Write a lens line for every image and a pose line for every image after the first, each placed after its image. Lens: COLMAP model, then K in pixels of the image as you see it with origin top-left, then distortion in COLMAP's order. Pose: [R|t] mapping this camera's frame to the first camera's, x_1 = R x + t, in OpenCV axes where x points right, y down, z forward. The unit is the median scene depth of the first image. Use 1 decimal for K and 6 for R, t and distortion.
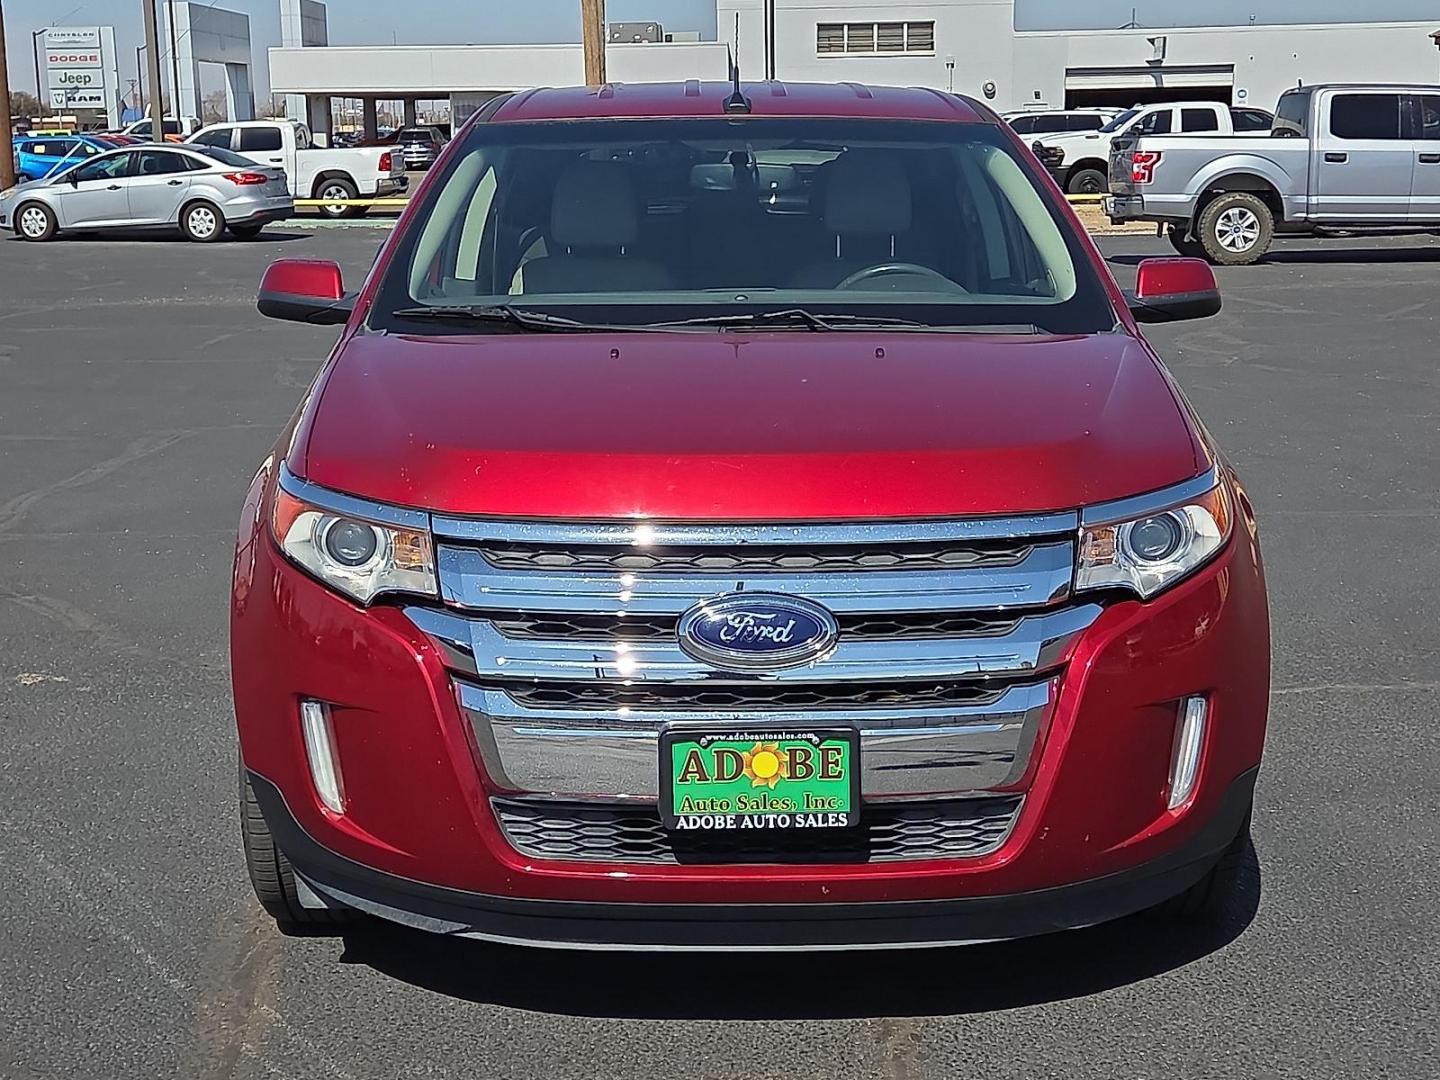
lens RADIAL K [[2126.0, 0, 698.5], [0, 2126.0, 538.3], [0, 0, 1]] dist [0.123778, -0.109661]
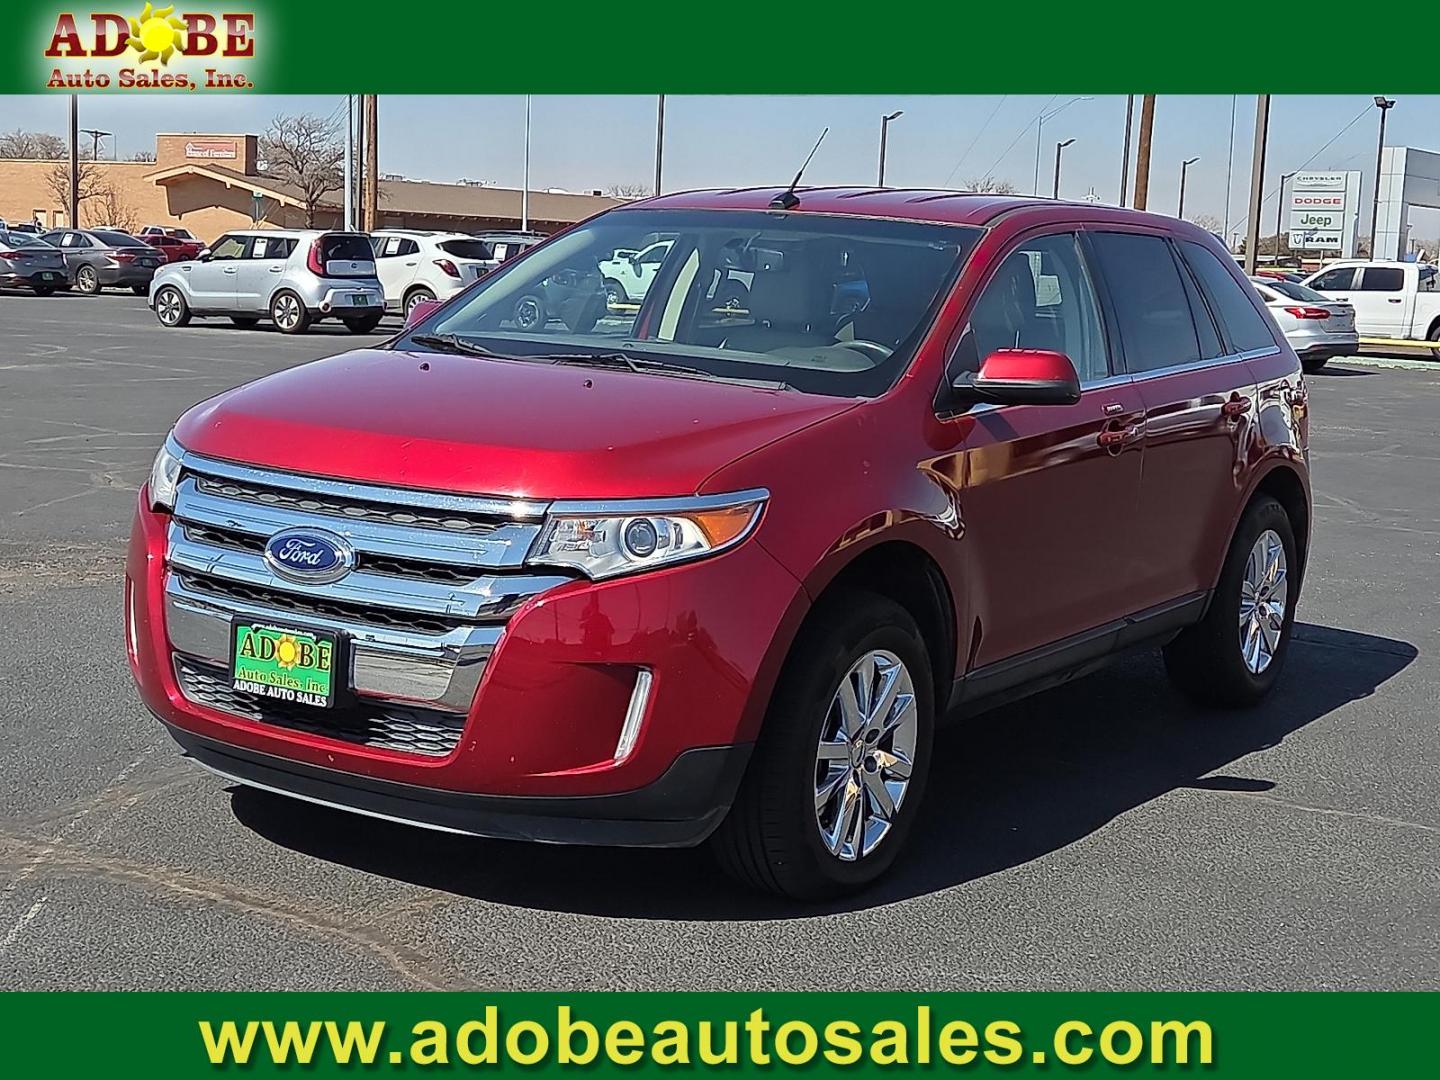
lens RADIAL K [[2126.0, 0, 698.5], [0, 2126.0, 538.3], [0, 0, 1]] dist [0.123778, -0.109661]
pose [[0.832222, 0.126010, -0.539934, 0.945690], [-0.160624, 0.986865, -0.017263, 0.016003], [0.530667, 0.101093, 0.841530, -0.011412]]
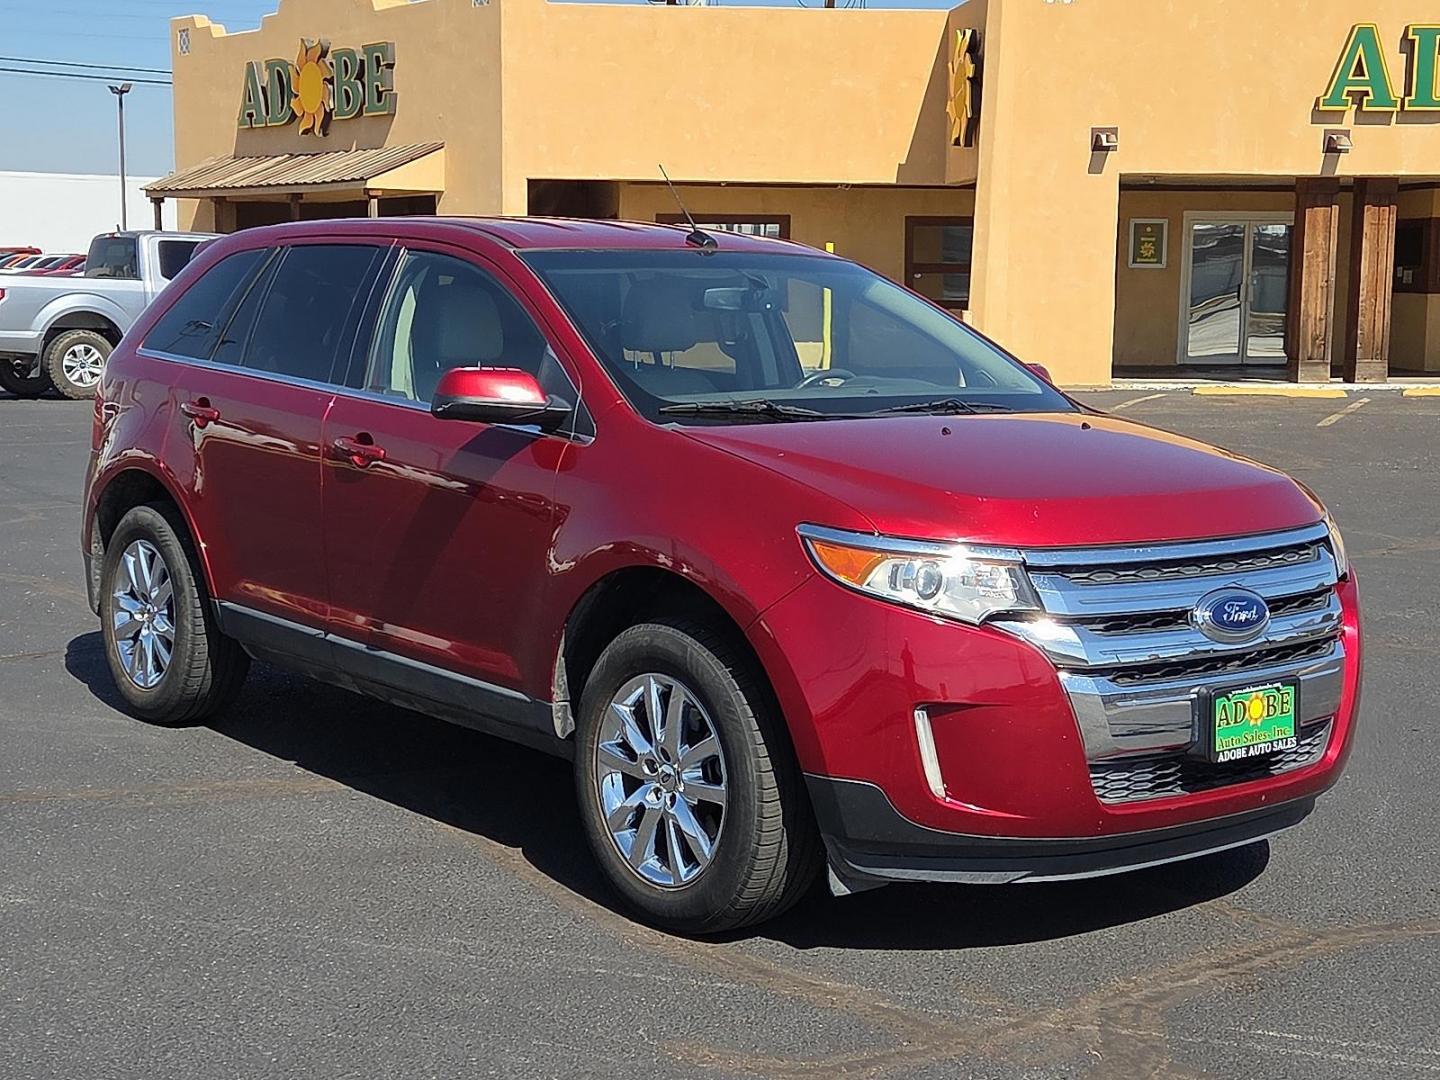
lens RADIAL K [[2126.0, 0, 698.5], [0, 2126.0, 538.3], [0, 0, 1]] dist [0.123778, -0.109661]
pose [[0.781168, -0.053139, 0.622056, -1.094939], [0.094100, 0.995010, -0.033170, 0.006820], [-0.617189, 0.084447, 0.782270, 0.109882]]
